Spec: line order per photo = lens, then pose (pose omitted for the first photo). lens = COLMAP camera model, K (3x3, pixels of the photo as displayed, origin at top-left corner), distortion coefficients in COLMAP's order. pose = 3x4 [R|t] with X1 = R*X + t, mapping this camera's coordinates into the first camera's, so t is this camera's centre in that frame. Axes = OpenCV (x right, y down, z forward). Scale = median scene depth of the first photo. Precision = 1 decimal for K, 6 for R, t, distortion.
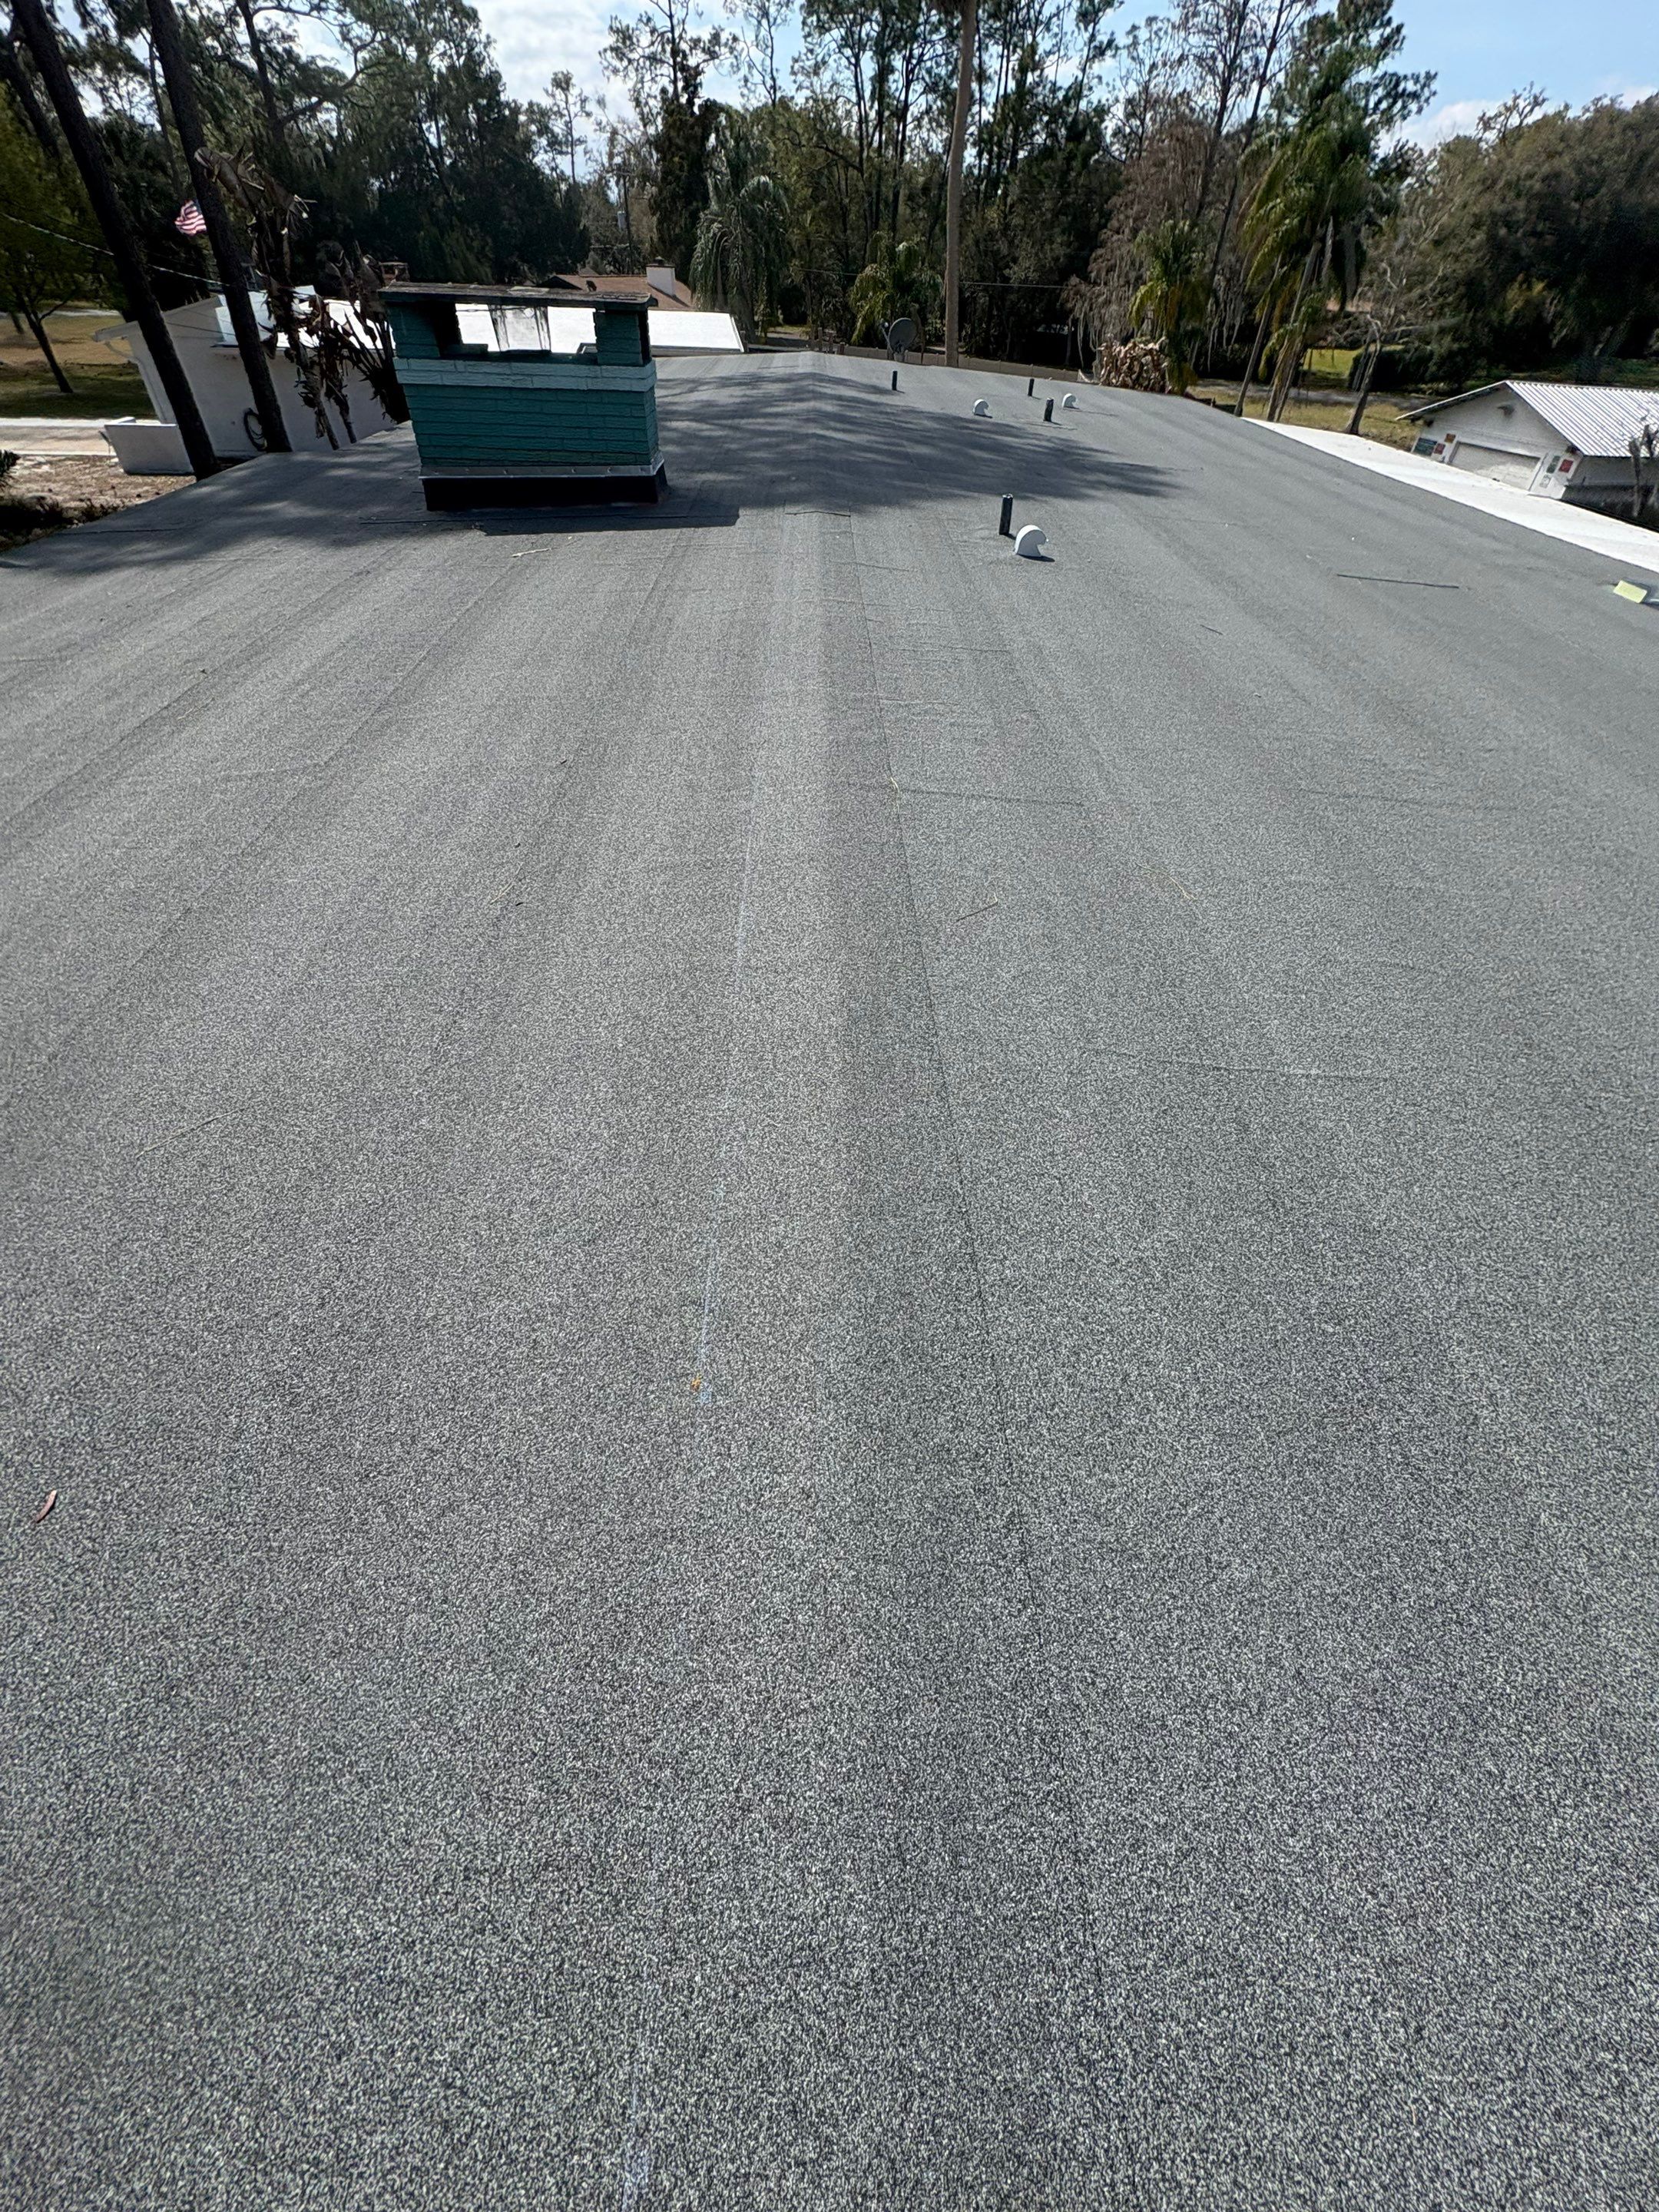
lens RADIAL K [[869.1, 0, 829.5], [0, 869.1, 1106.0], [0, 0, 1]] dist [-0.010483, 0.002869]
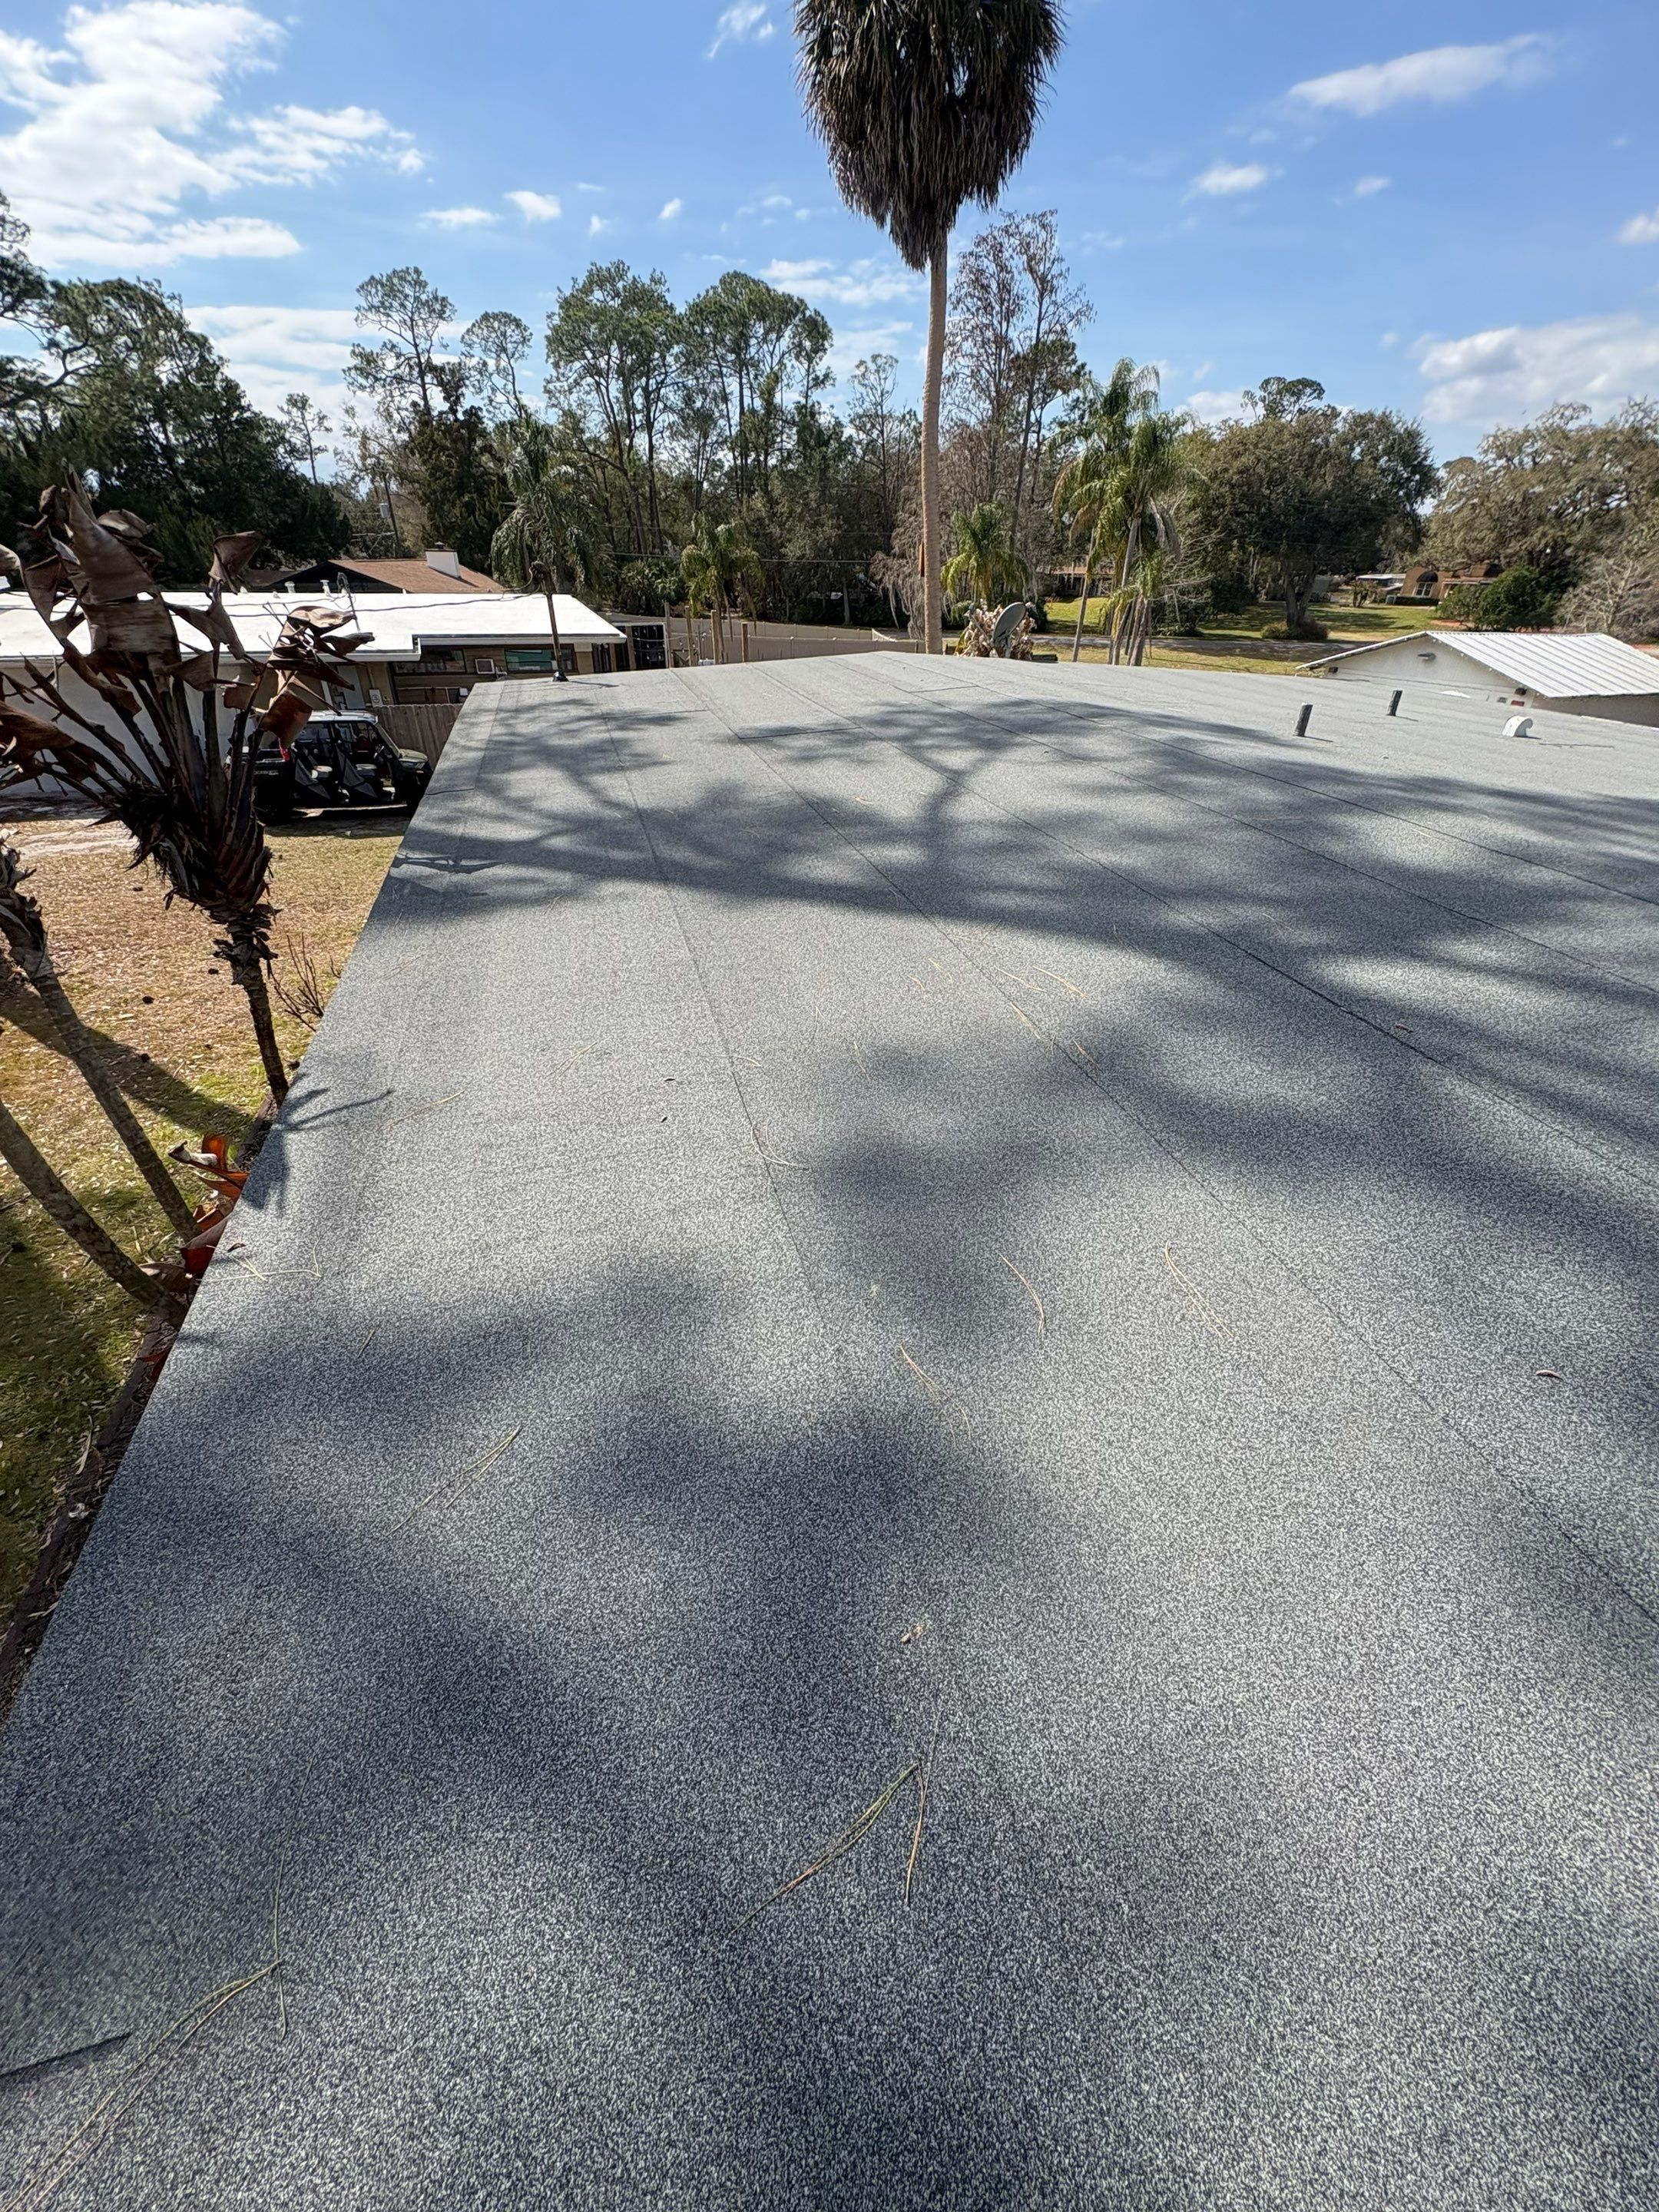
lens RADIAL K [[879.6, 0, 829.5], [0, 879.6, 1106.0], [0, 0, 1]] dist [0.000220, 0.000693]
pose [[0.967547, -0.147189, 0.205398, -0.060519], [0.186331, 0.964629, -0.186473, -0.106343], [-0.170687, 0.218693, 0.960749, 0.111532]]
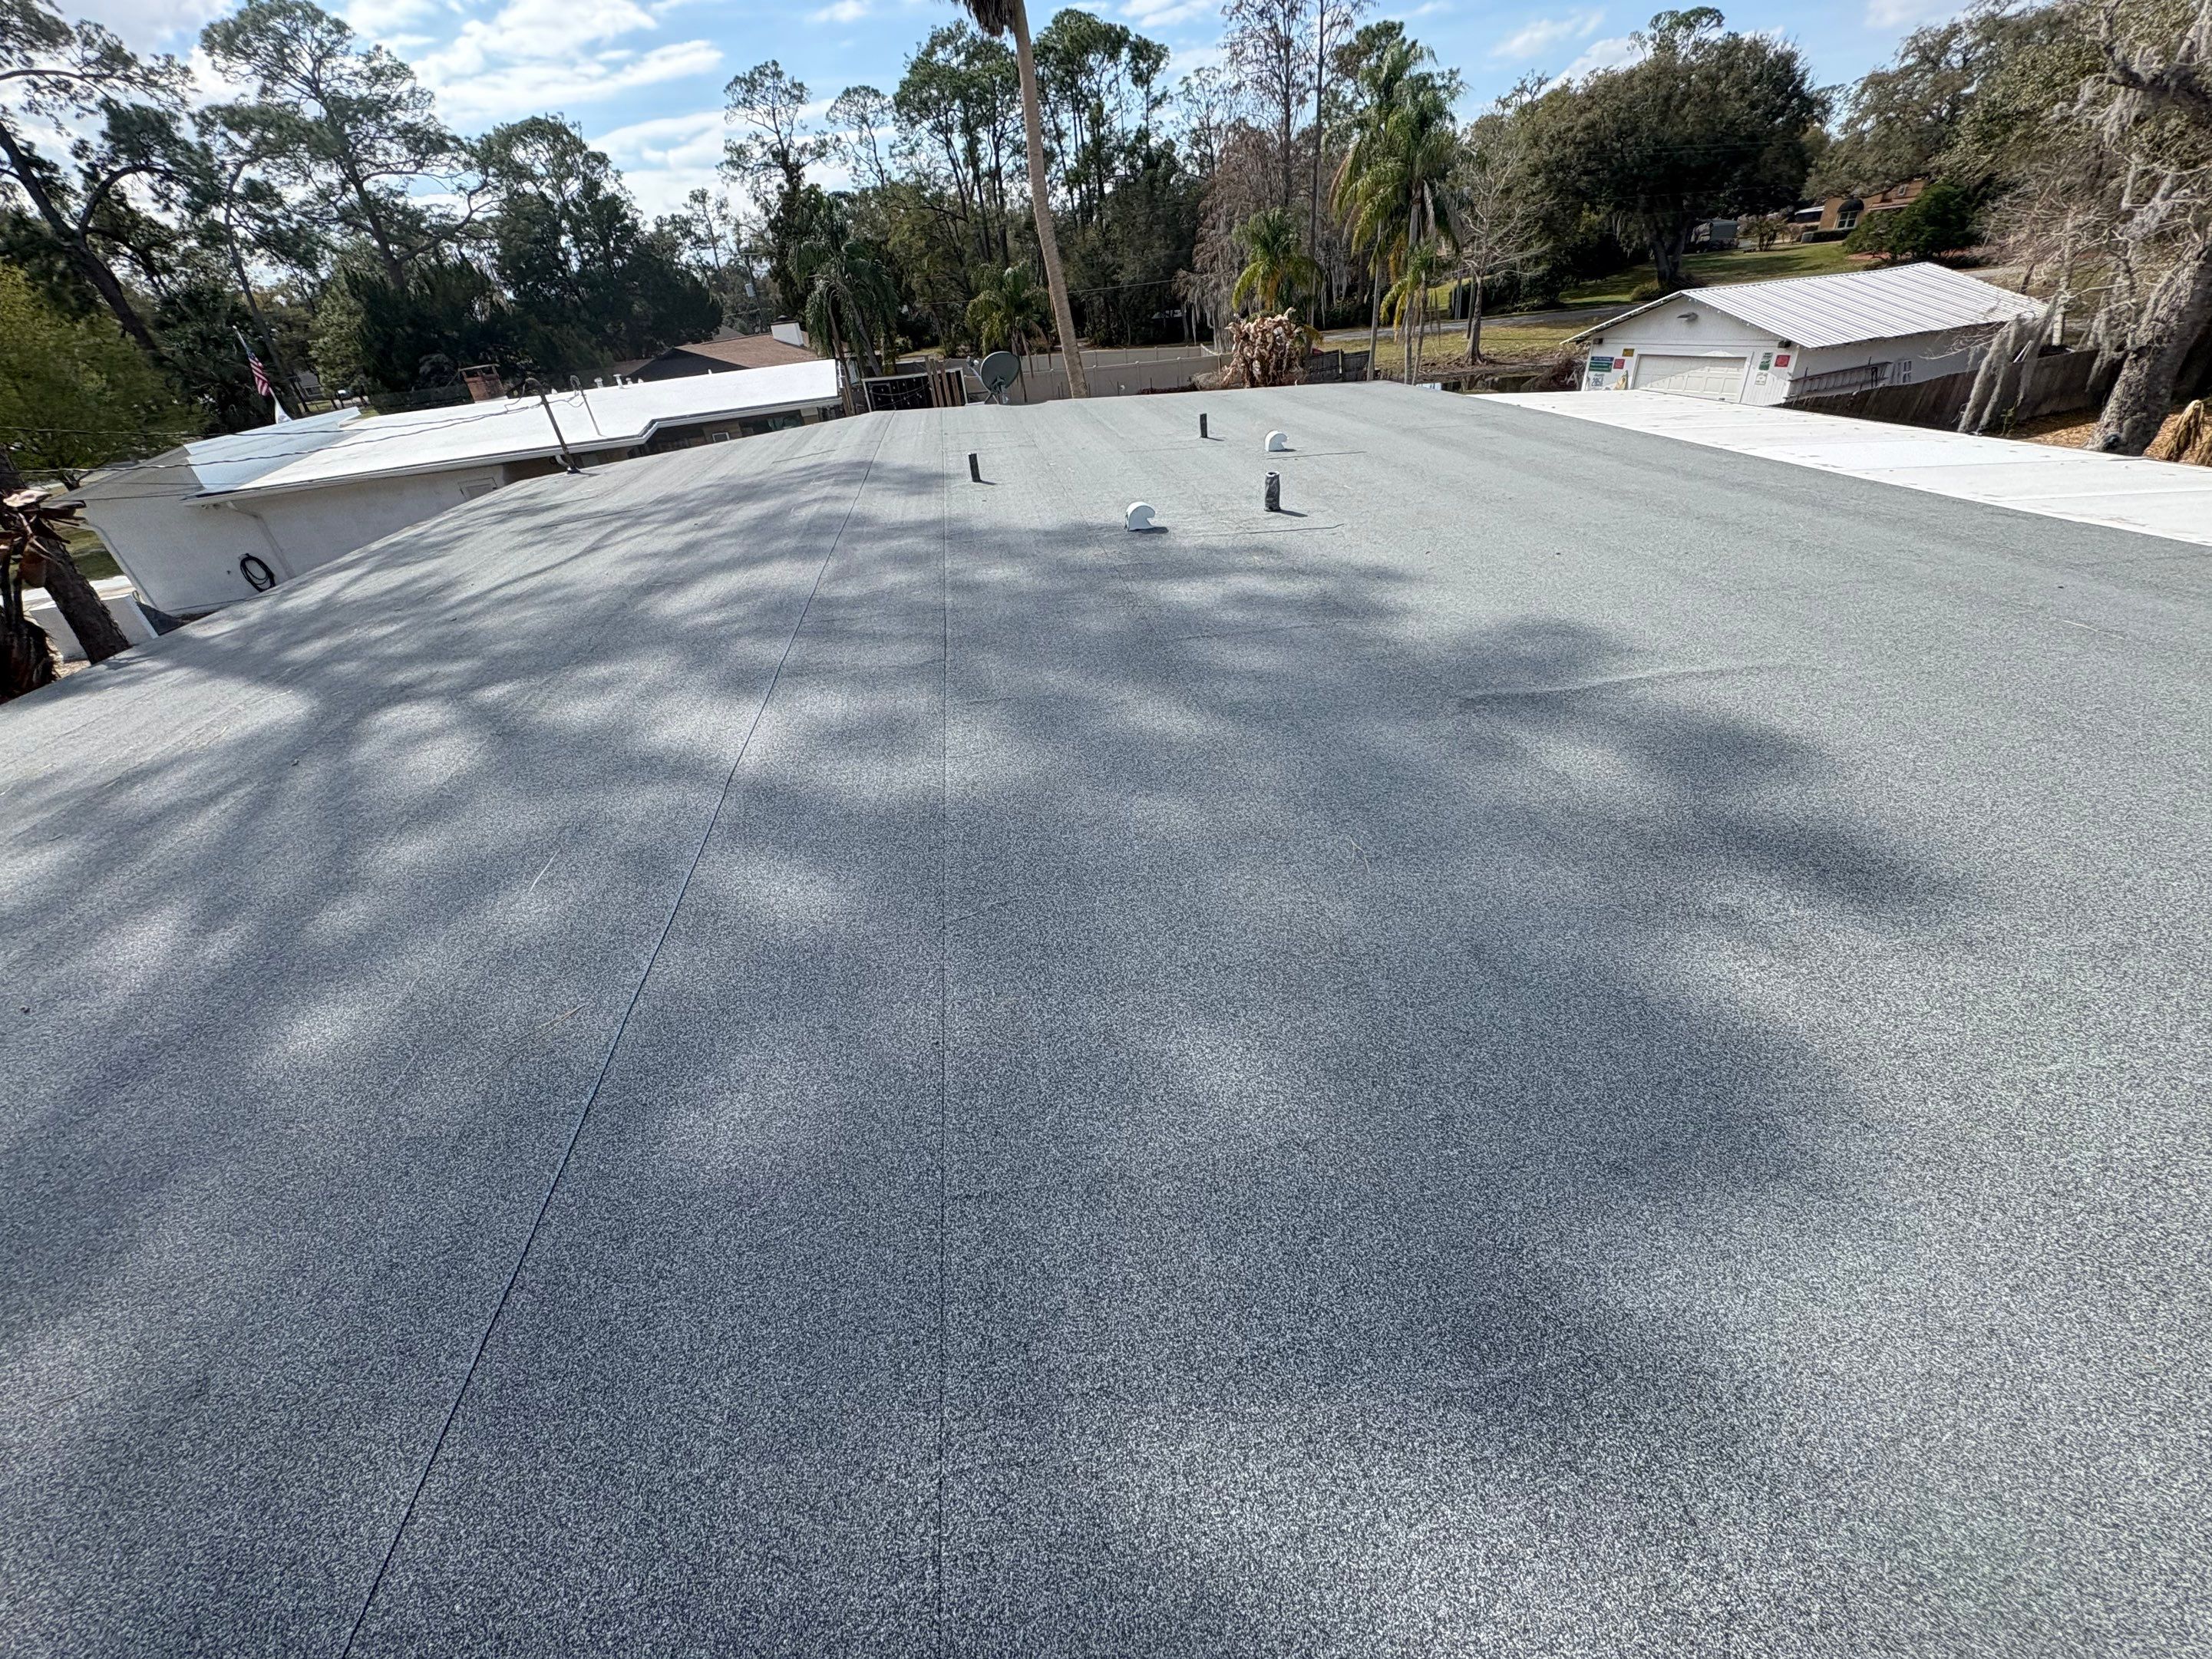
lens RADIAL K [[866.8, 0, 1106.0], [0, 866.8, 829.5], [0, 0, 1]] dist [0.000579, -0.000169]
pose [[0.981816, -0.183312, 0.049341, 0.015257], [0.189582, 0.960253, -0.204871, -0.089674], [-0.009825, 0.210499, 0.977545, 0.092620]]
